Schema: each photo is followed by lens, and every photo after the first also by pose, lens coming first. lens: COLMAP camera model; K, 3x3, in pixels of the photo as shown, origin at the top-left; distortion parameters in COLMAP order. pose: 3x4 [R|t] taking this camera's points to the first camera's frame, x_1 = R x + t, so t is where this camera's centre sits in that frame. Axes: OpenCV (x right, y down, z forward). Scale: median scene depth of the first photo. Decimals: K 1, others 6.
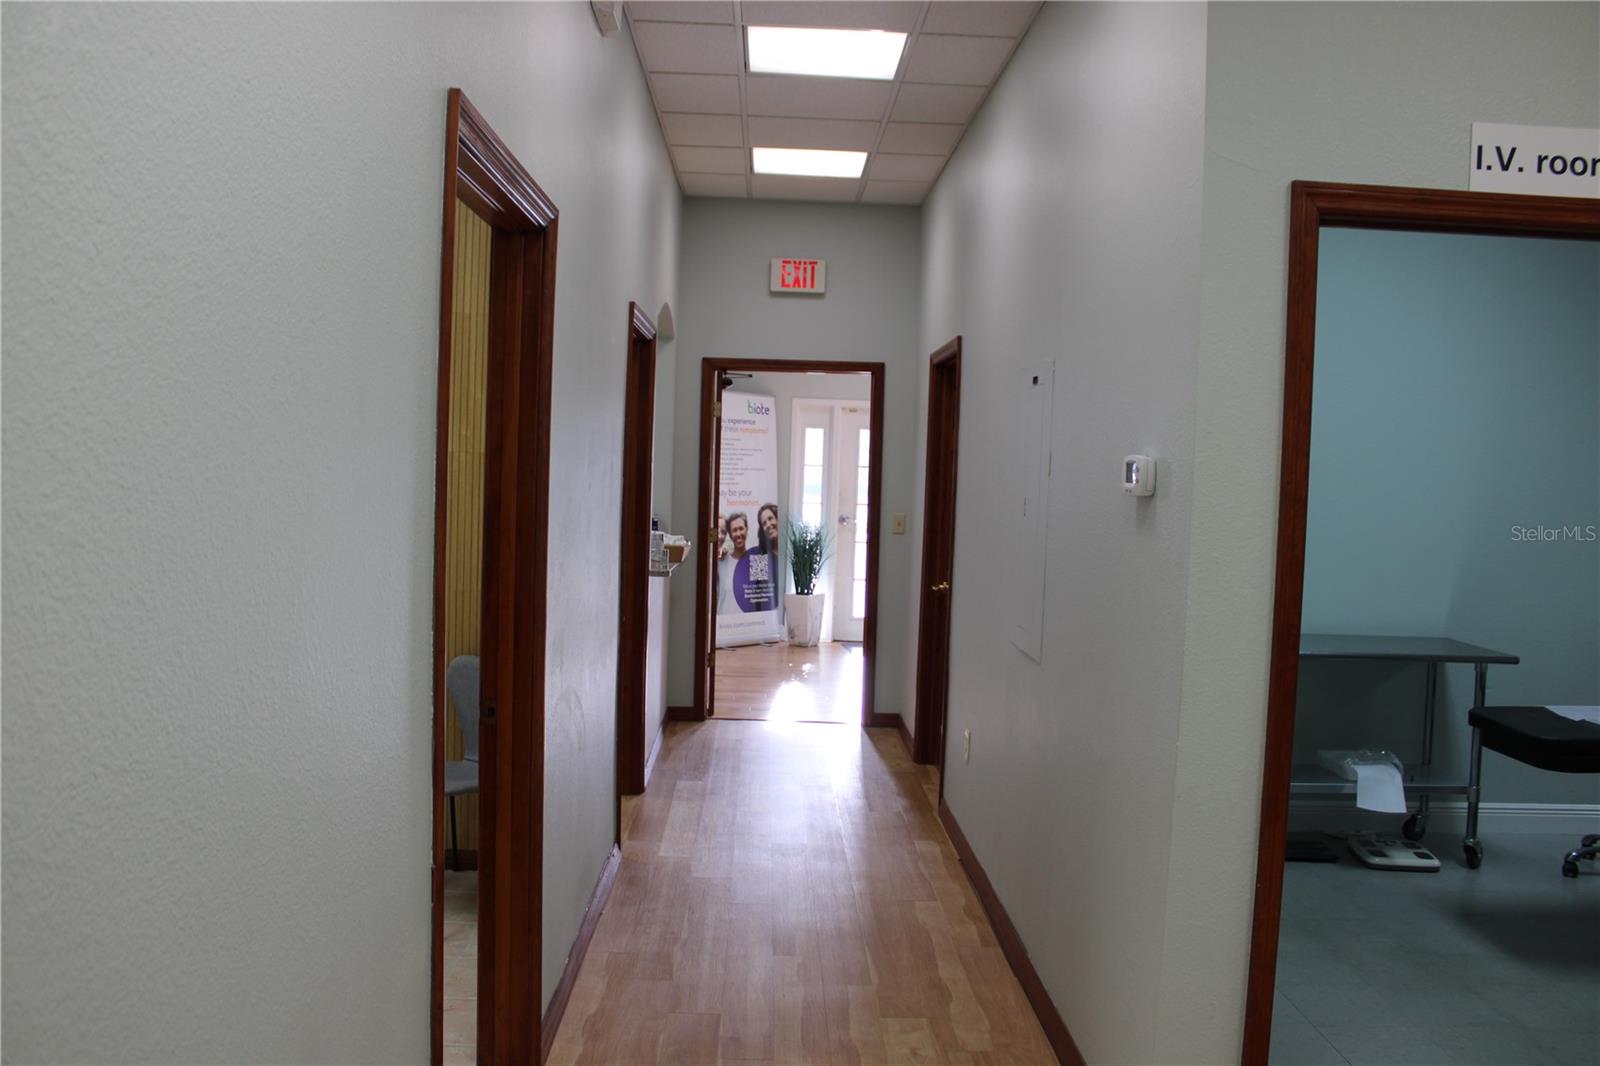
lens RADIAL K [[1325.3, 0, 794.3], [0, 1325.3, 537.8], [0, 0, 1]] dist [-0.125012, 0.064316]
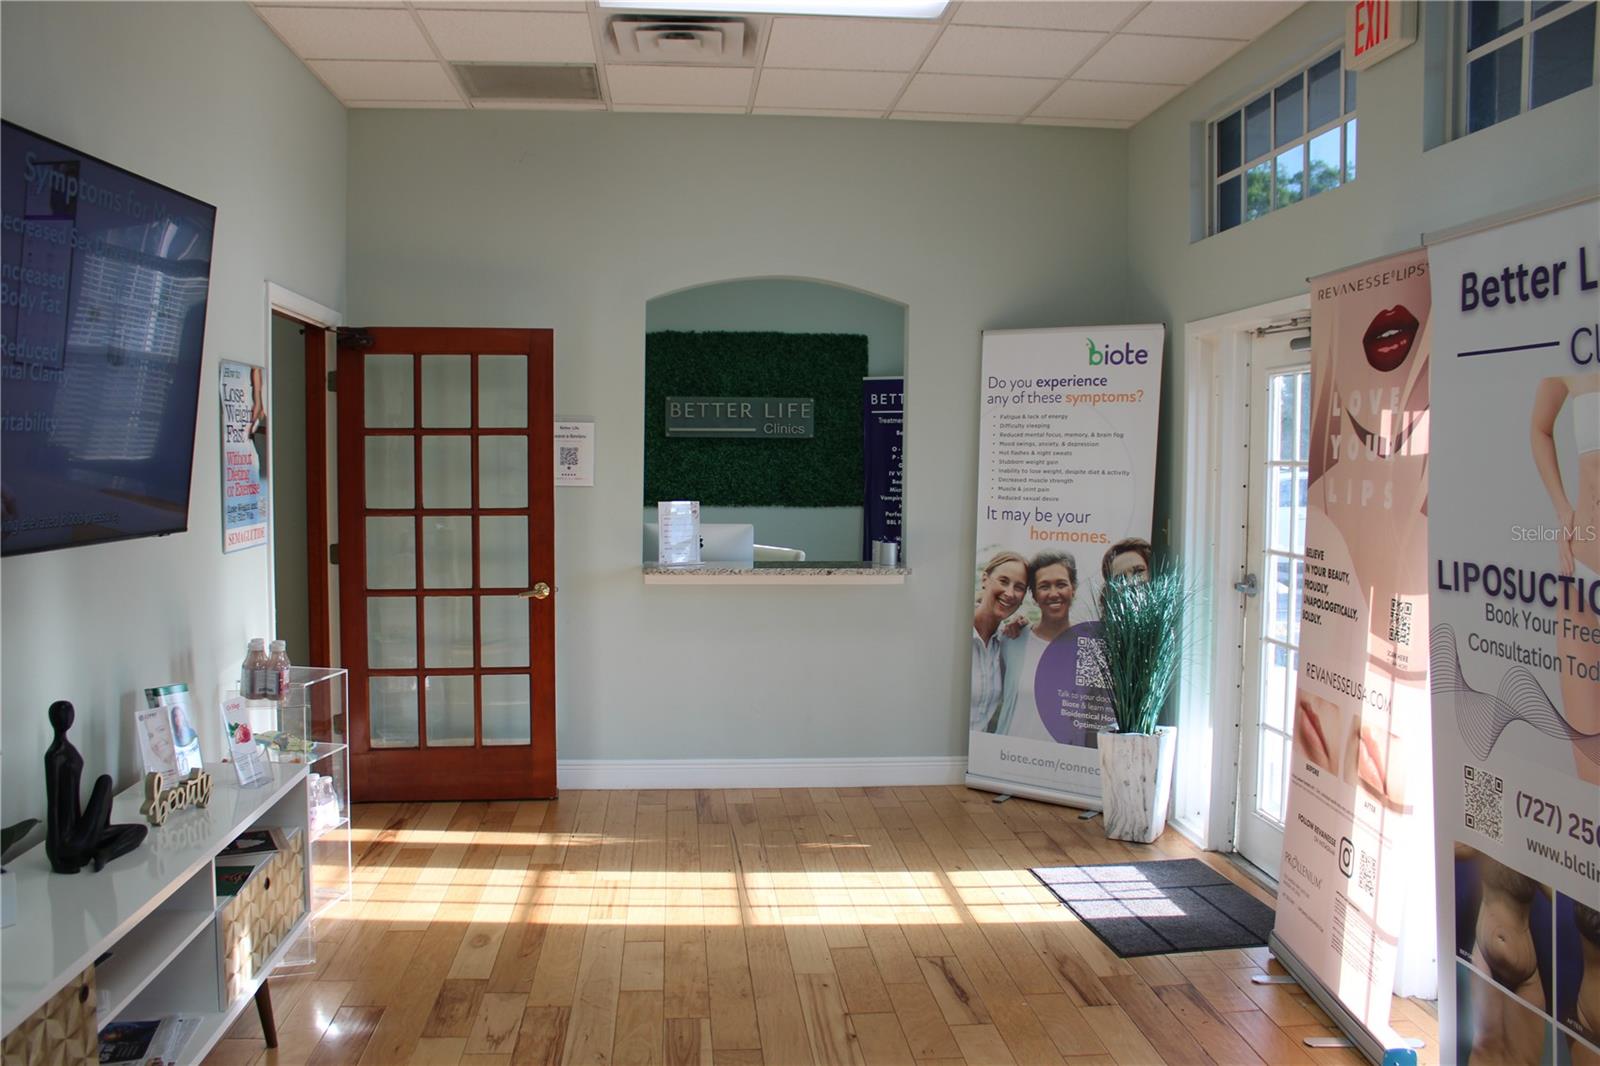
lens RADIAL K [[1325.3, 0, 798.6], [0, 1325.3, 536.0], [0, 0, 1]] dist [-0.125012, 0.064316]
pose [[0.072848, 0.029815, -0.996897, 0.477030], [-0.060490, 0.997845, 0.025423, -0.033127], [0.995507, 0.058450, 0.074495, 0.853233]]
